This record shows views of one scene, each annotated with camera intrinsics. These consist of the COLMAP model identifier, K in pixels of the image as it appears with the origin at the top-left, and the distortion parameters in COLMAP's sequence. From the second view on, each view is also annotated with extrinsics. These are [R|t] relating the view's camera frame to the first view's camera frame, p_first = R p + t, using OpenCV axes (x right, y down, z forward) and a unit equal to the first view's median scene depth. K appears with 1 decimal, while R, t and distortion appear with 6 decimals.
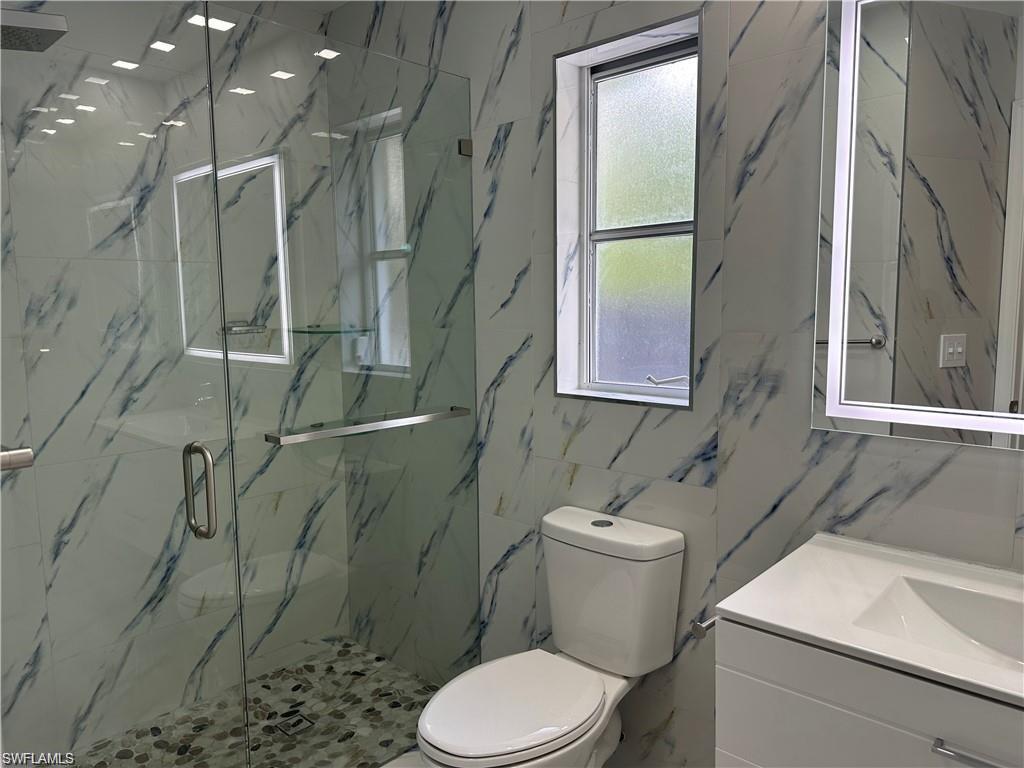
lens RADIAL K [[717.2, 0, 514.5], [0, 717.2, 384.3], [0, 0, 1]] dist [0.116483, -0.180709]
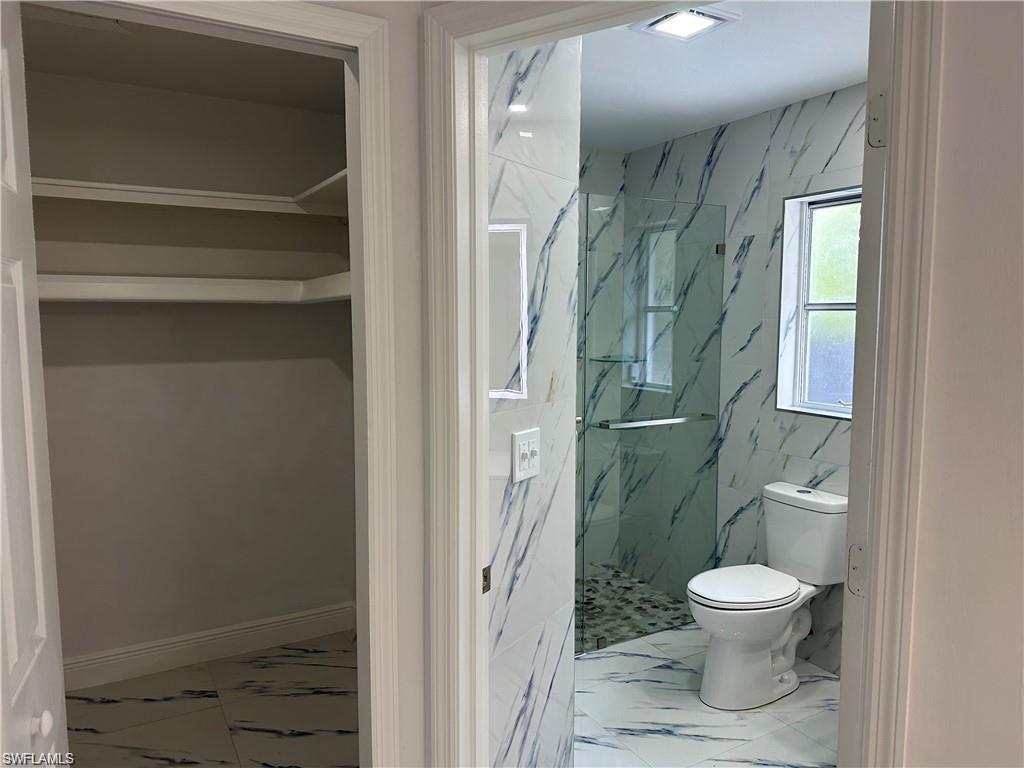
lens RADIAL K [[715.0, 0, 512.0], [0, 715.0, 384.0], [0, 0, 1]] dist [0.178990, -0.377245]
pose [[0.956550, 0.040024, -0.288809, -0.032872], [-0.043664, 0.999027, -0.006171, -0.004802], [0.288281, 0.018513, 0.957367, -0.610090]]
